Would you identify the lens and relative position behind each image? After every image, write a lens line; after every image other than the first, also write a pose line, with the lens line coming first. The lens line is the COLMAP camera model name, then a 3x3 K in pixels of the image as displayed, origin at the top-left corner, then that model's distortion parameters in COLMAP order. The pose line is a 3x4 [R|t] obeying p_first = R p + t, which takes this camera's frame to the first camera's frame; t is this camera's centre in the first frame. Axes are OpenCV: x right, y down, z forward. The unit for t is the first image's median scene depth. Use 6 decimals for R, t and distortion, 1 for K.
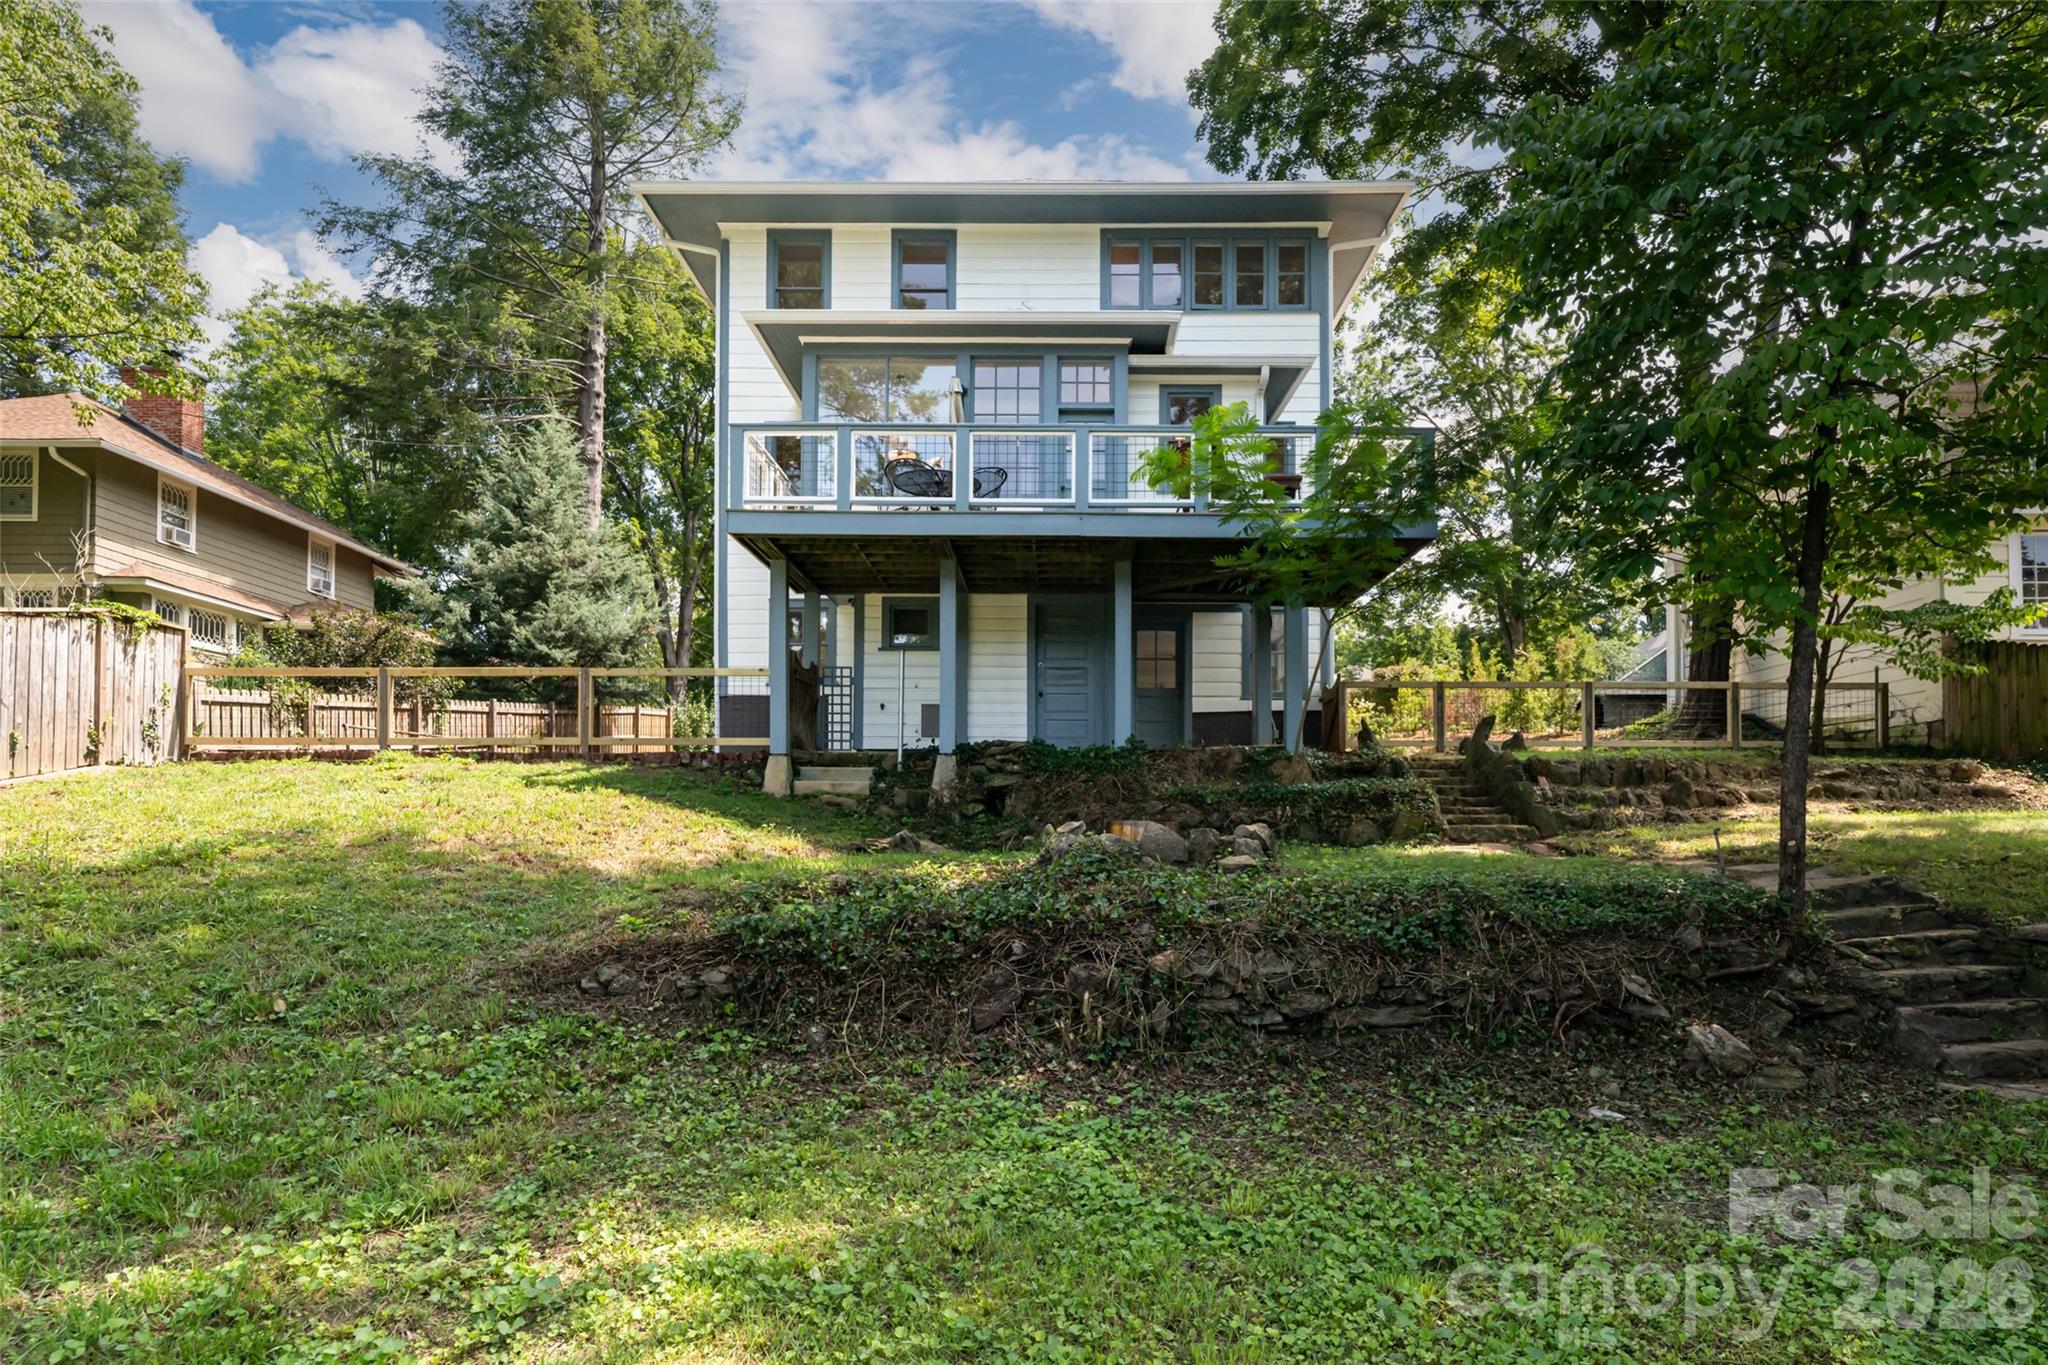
lens RADIAL K [[1000.3, 0, 1025.9], [0, 1000.3, 682.5], [0, 0, 1]] dist [0.003705, 0.000261]
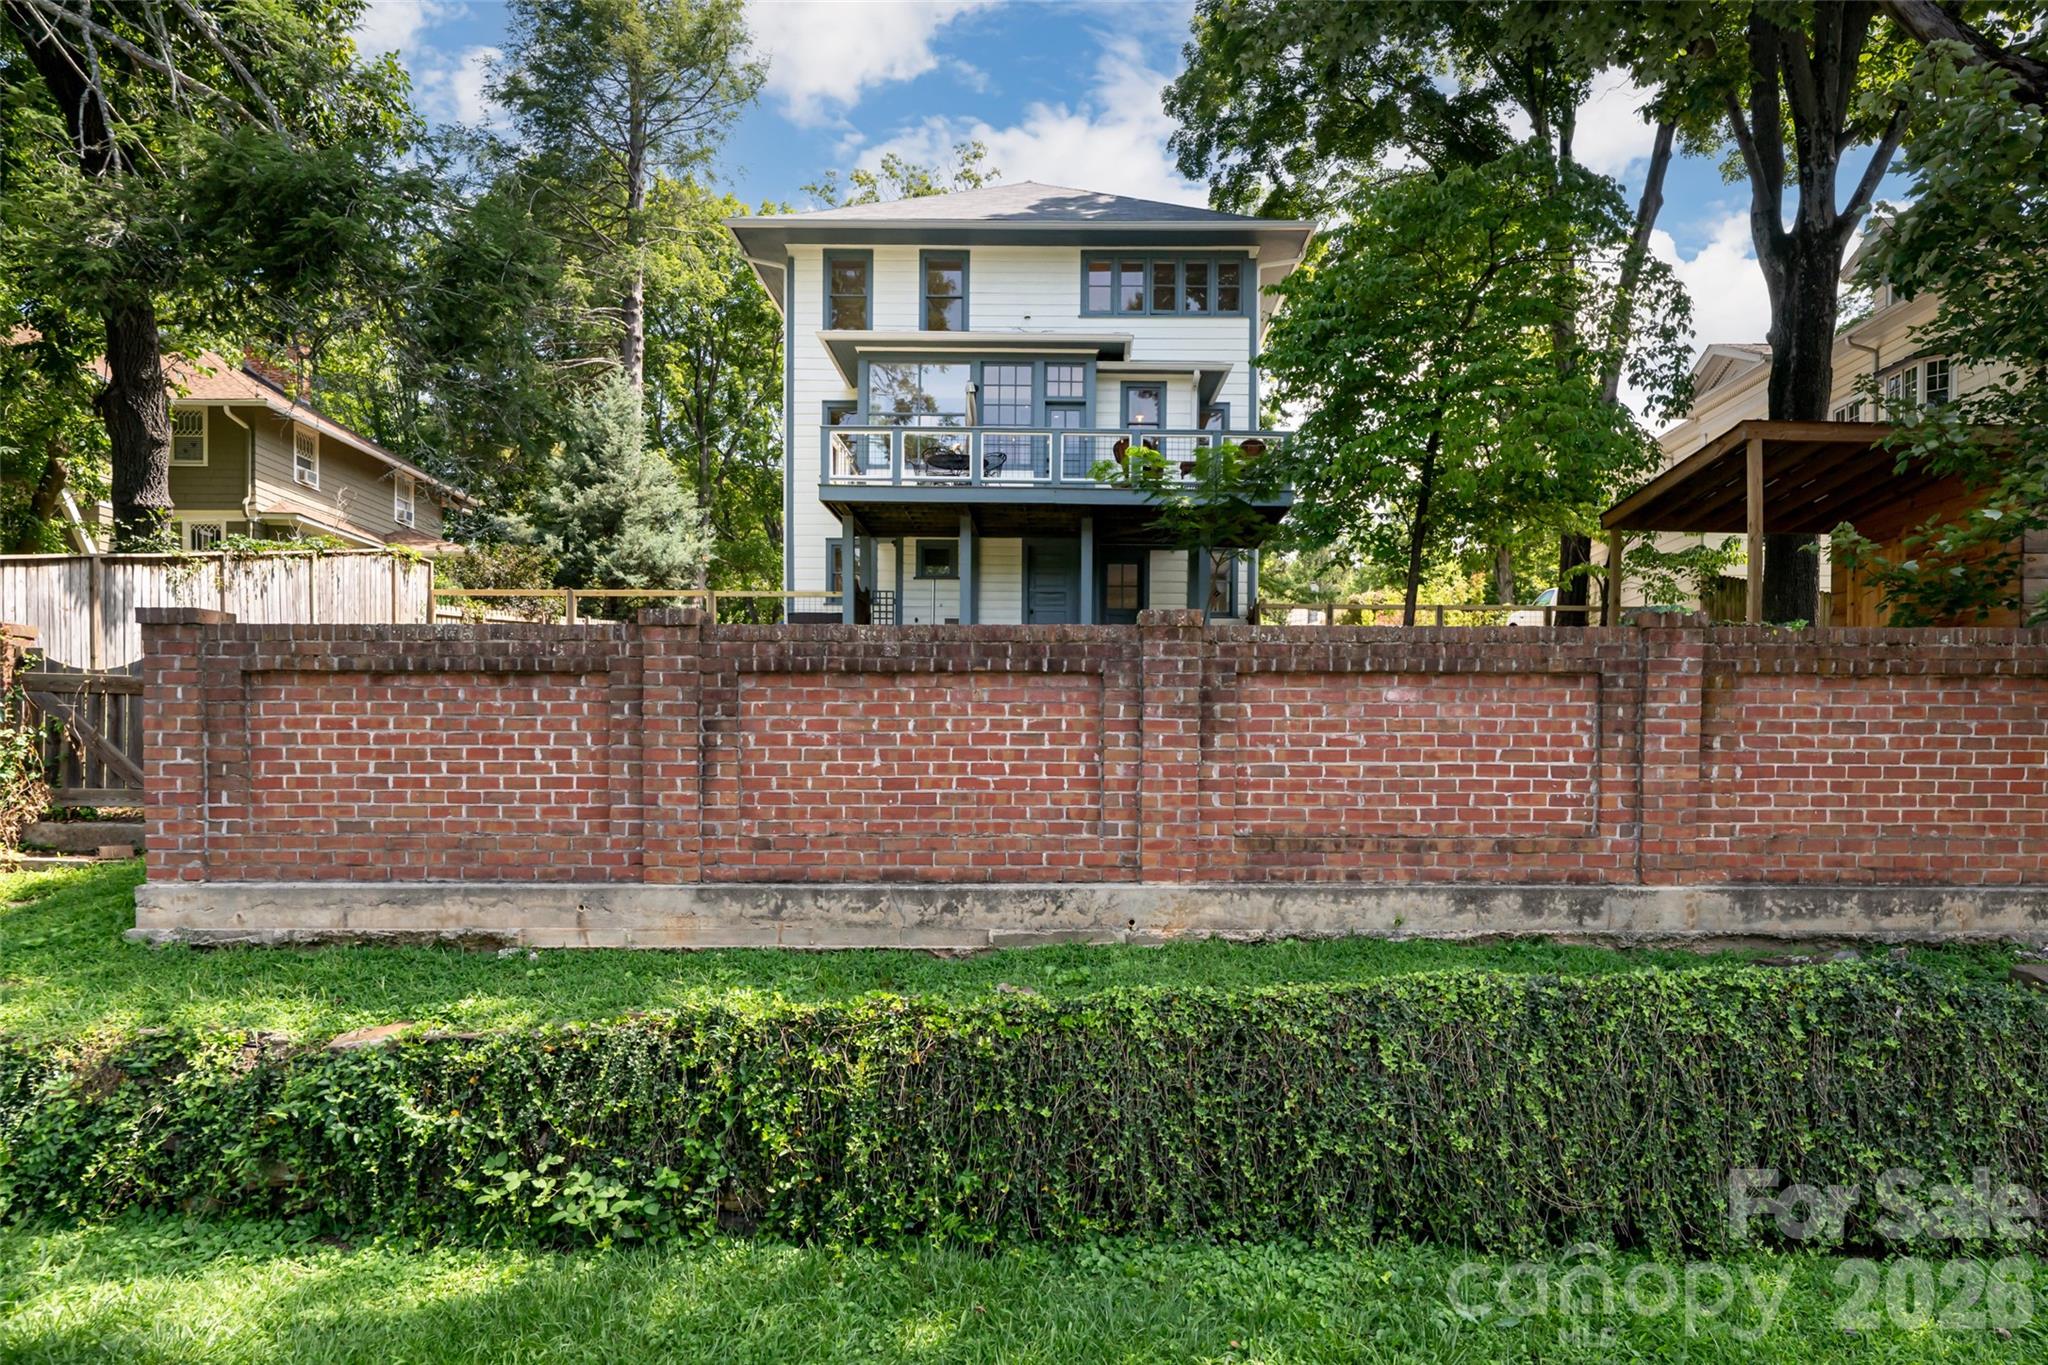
lens RADIAL K [[1128.9, 0, 1019.9], [0, 1128.9, 734.6], [0, 0, 1]] dist [0.000555, 0.000245]
pose [[0.999854, 0.006865, -0.015632, 0.021996], [-0.005114, 0.993983, 0.109416, 0.009024], [0.016289, -0.109320, 0.993873, -0.501721]]
